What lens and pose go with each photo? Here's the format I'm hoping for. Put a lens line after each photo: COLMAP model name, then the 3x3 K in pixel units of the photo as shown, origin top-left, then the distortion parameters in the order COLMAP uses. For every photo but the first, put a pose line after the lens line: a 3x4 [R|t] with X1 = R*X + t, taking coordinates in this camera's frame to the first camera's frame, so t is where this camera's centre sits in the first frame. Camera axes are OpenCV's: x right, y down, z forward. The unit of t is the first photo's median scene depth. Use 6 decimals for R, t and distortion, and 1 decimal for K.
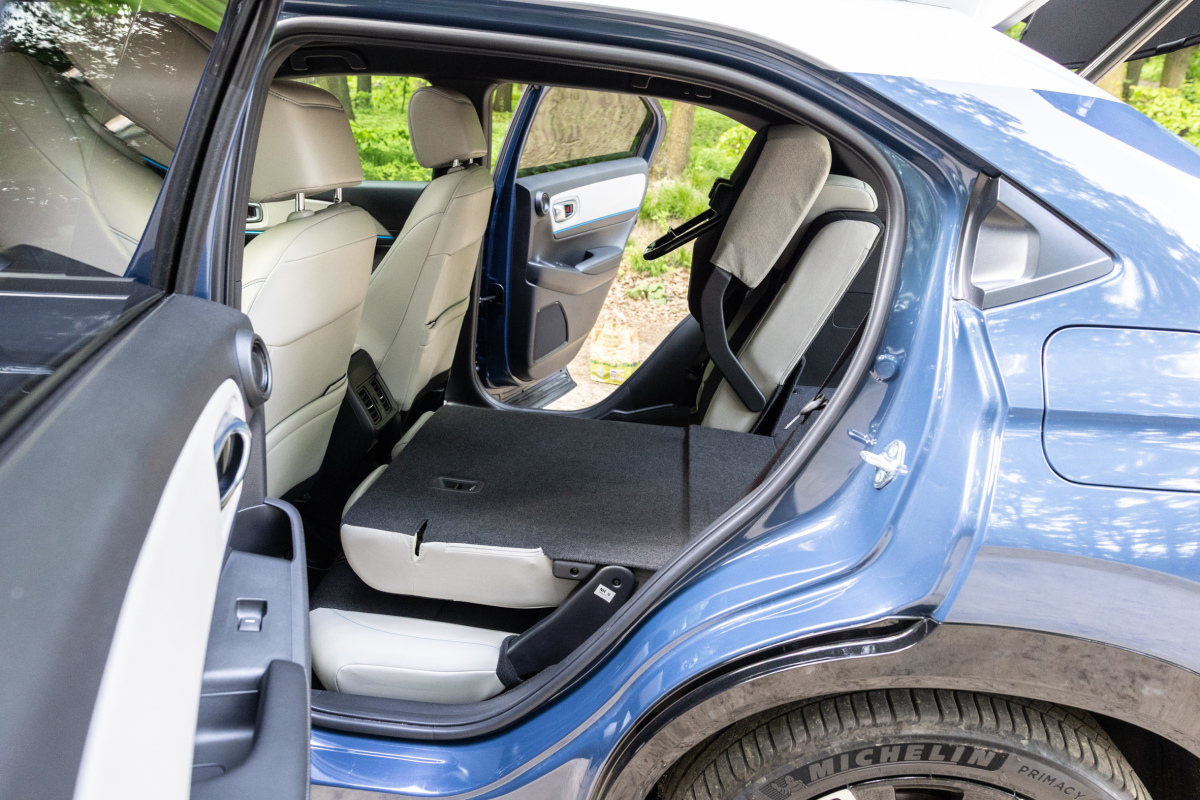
lens RADIAL K [[808.2, 0, 596.4], [0, 808.2, 401.9], [0, 0, 1]] dist [0.001491, -0.000774]
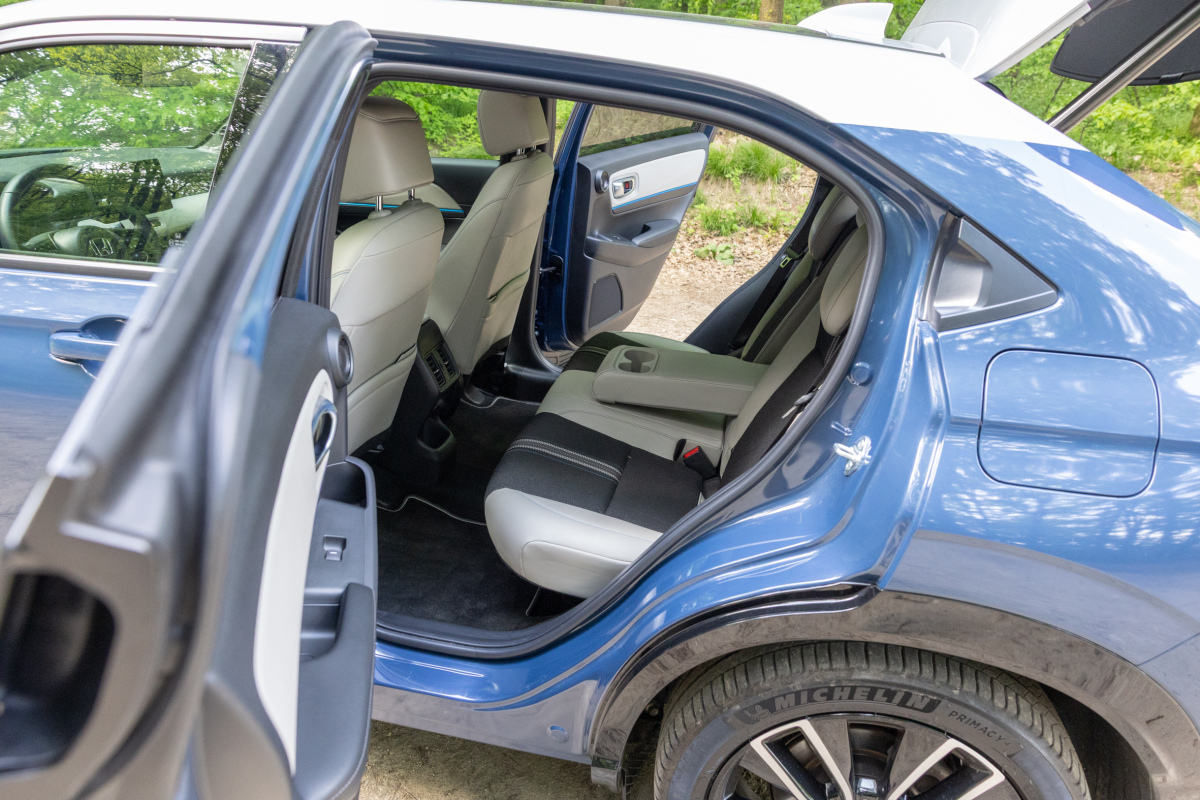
lens RADIAL K [[808.2, 0, 602.7], [0, 808.2, 398.8], [0, 0, 1]] dist [0.001491, -0.000774]
pose [[0.995900, 0.046699, -0.077474, 0.076483], [-0.042085, 0.997302, 0.060154, -0.060464], [0.080074, -0.056647, 0.995178, -0.202362]]
